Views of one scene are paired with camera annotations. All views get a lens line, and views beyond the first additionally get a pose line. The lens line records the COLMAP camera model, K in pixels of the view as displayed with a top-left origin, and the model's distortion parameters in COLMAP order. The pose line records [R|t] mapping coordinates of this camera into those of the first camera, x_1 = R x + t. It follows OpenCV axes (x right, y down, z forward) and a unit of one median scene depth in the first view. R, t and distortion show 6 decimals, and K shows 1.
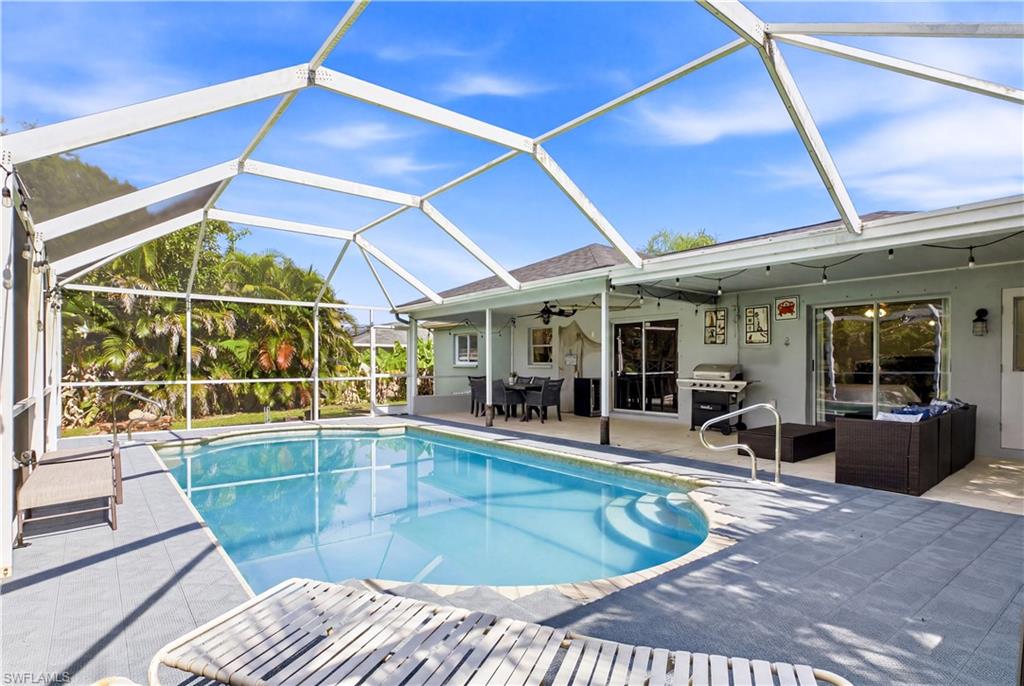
lens RADIAL K [[522.7, 0, 511.3], [0, 522.7, 363.2], [0, 0, 1]] dist [0.001440, 0.000188]
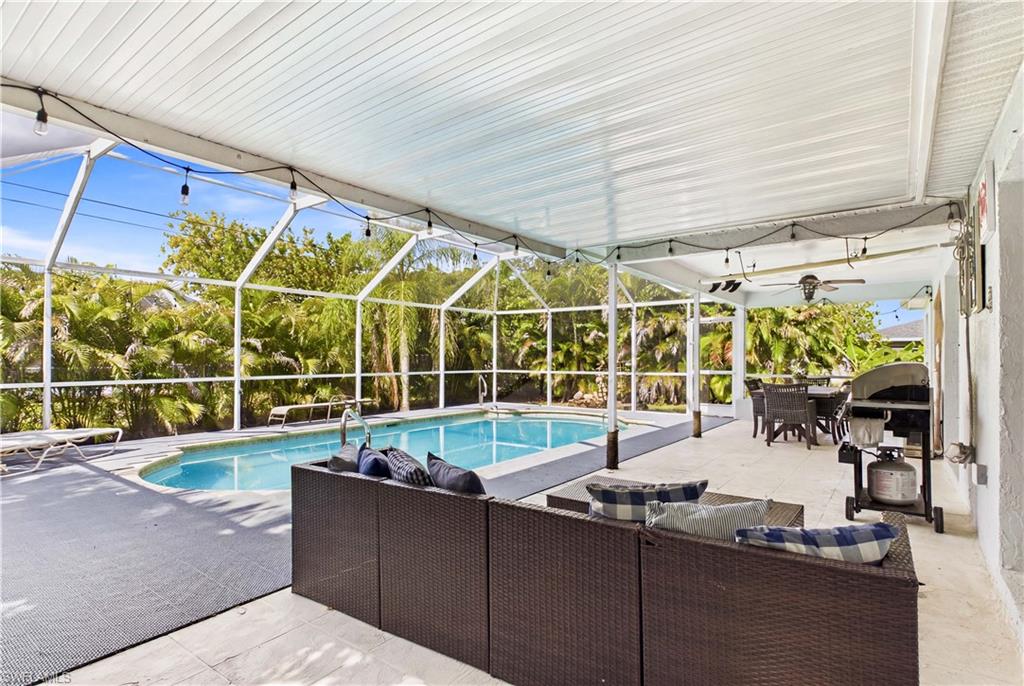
lens RADIAL K [[519.2, 0, 508.3], [0, 519.2, 352.9], [0, 0, 1]] dist [0.002810, 0.000971]
pose [[0.251777, -0.008603, -0.967747, 0.889056], [-0.002039, 0.999954, -0.009420, -0.002629], [0.967783, 0.004345, 0.251748, 0.692886]]
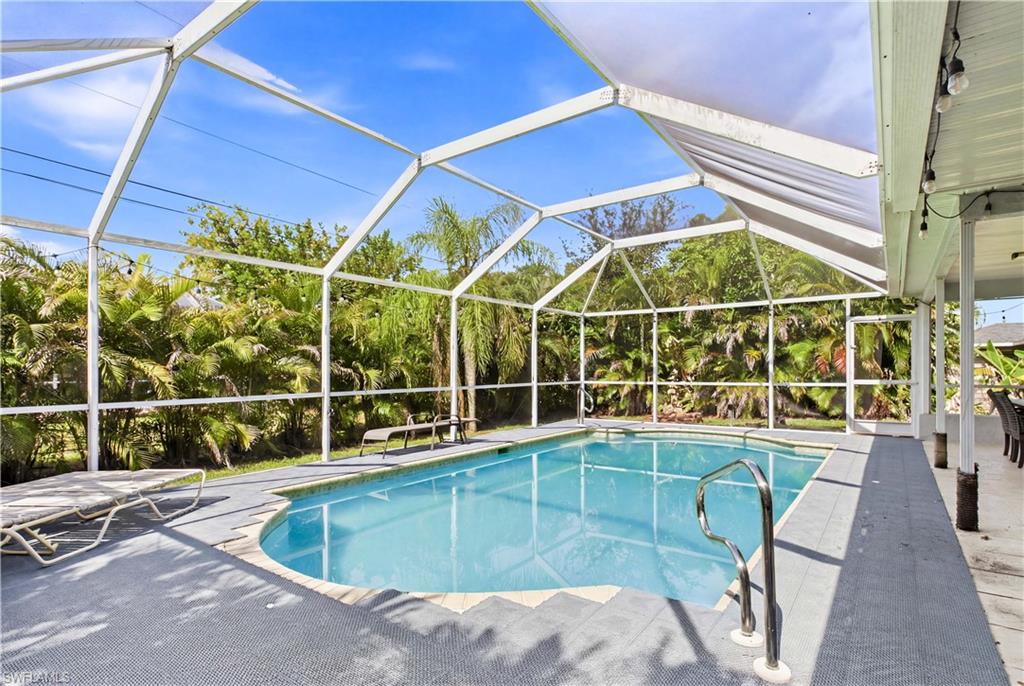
lens RADIAL K [[522.7, 0, 511.3], [0, 522.7, 363.2], [0, 0, 1]] dist [0.001440, 0.000188]
pose [[0.264838, -0.010722, -0.964233, 0.564535], [0.005096, 0.999940, -0.009719, 0.001143], [0.964280, -0.002339, 0.264876, 0.471478]]
